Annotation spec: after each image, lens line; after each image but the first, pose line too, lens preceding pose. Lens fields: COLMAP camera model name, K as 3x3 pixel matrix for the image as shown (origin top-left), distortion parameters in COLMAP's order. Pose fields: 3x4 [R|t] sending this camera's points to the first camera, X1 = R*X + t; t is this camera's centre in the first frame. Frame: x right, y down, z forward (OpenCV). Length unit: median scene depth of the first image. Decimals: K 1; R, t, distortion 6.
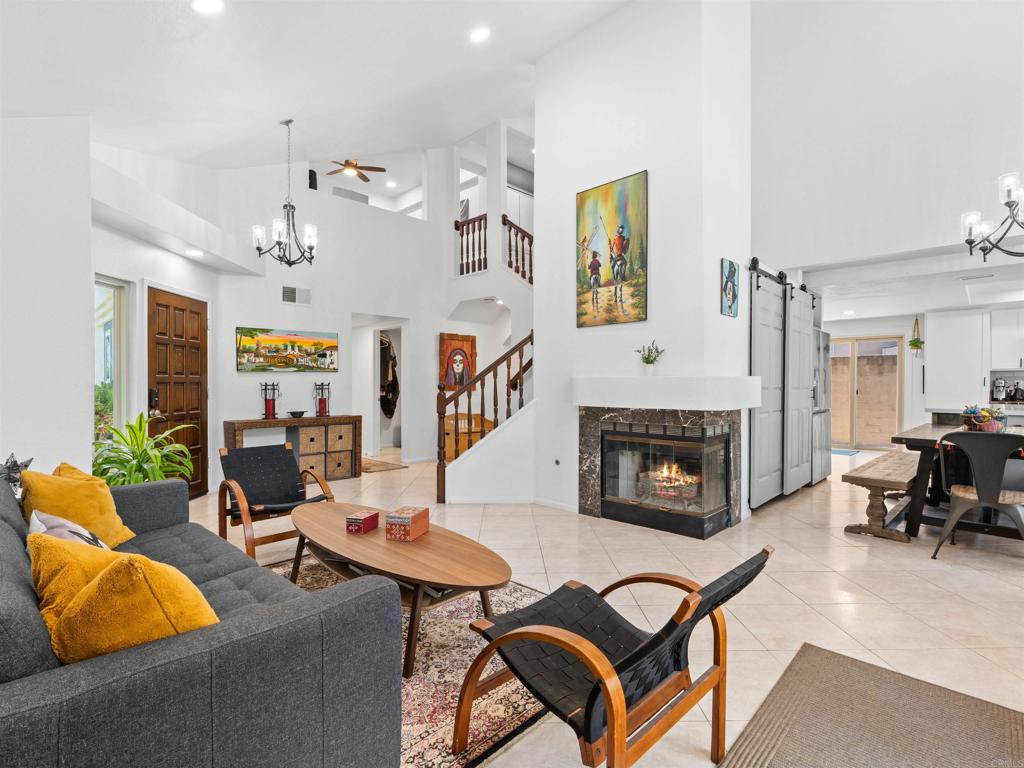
lens RADIAL K [[494.4, 0, 510.4], [0, 494.4, 382.3], [0, 0, 1]] dist [0.003724, -0.003975]
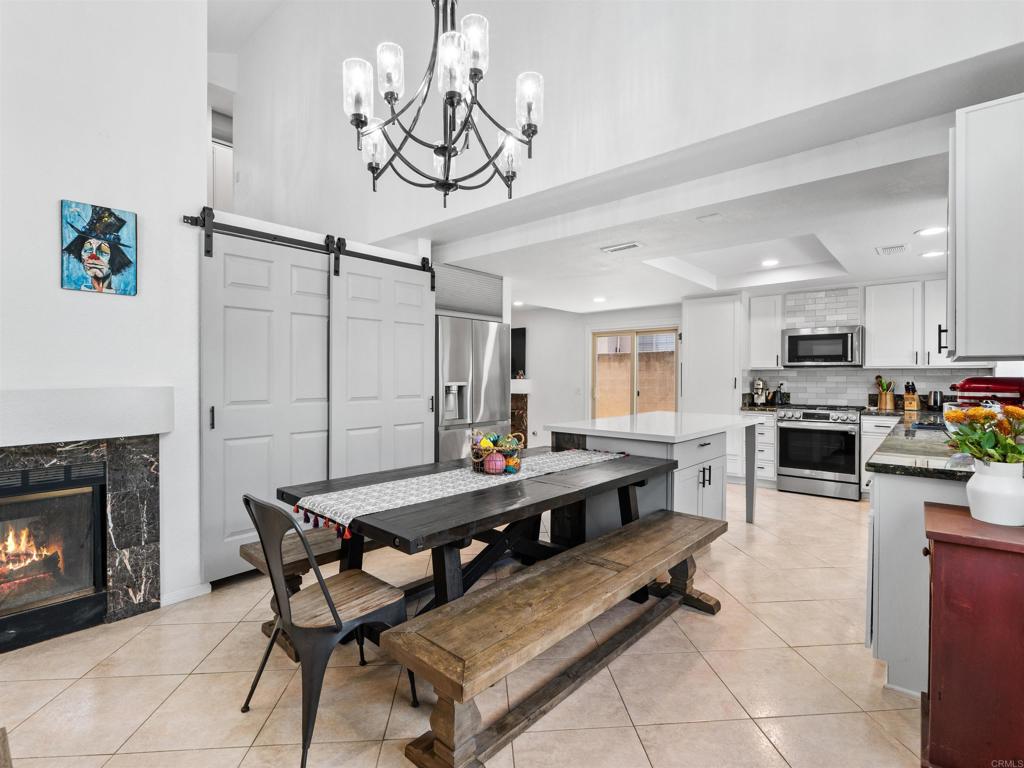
lens RADIAL K [[494.4, 0, 509.8], [0, 494.4, 377.7], [0, 0, 1]] dist [0.003724, -0.003975]
pose [[0.997363, -0.002864, 0.072517, 0.505169], [0.002706, 0.999994, 0.002280, -0.013225], [-0.072523, -0.002077, 0.997365, 0.192934]]
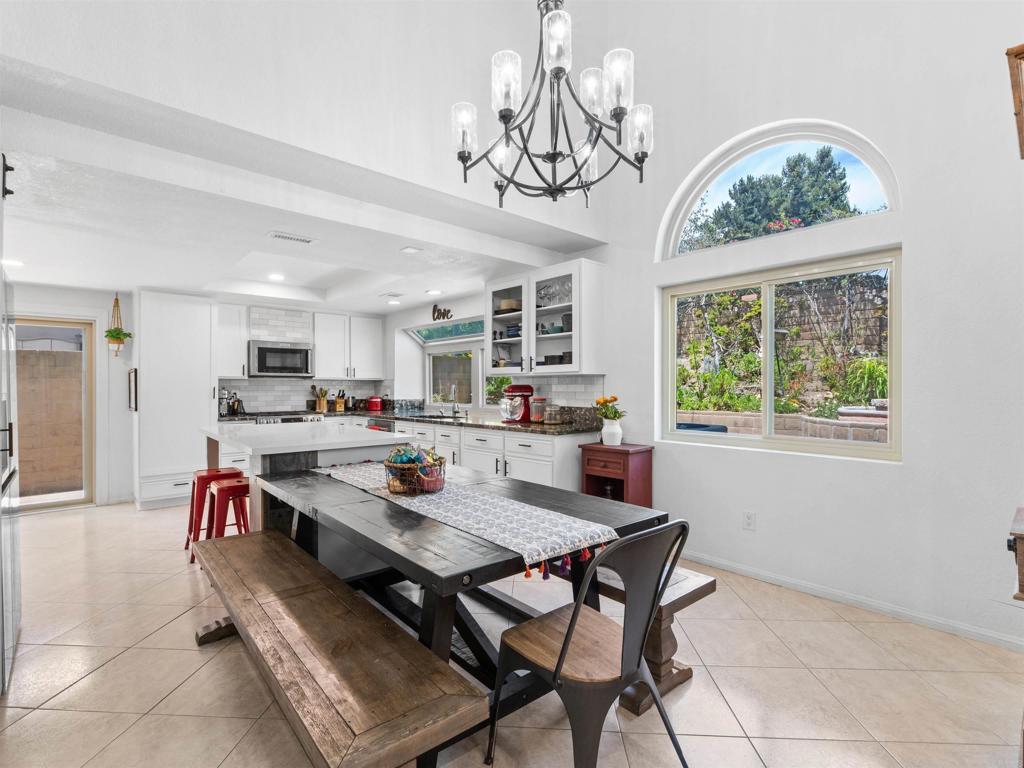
lens RADIAL K [[494.4, 0, 508.7], [0, 494.4, 384.5], [0, 0, 1]] dist [0.003724, -0.003975]
pose [[0.078891, 0.005436, 0.996868, 0.217904], [-0.001054, 0.999985, -0.005370, -0.010373], [-0.996883, -0.000627, 0.078895, 0.463958]]
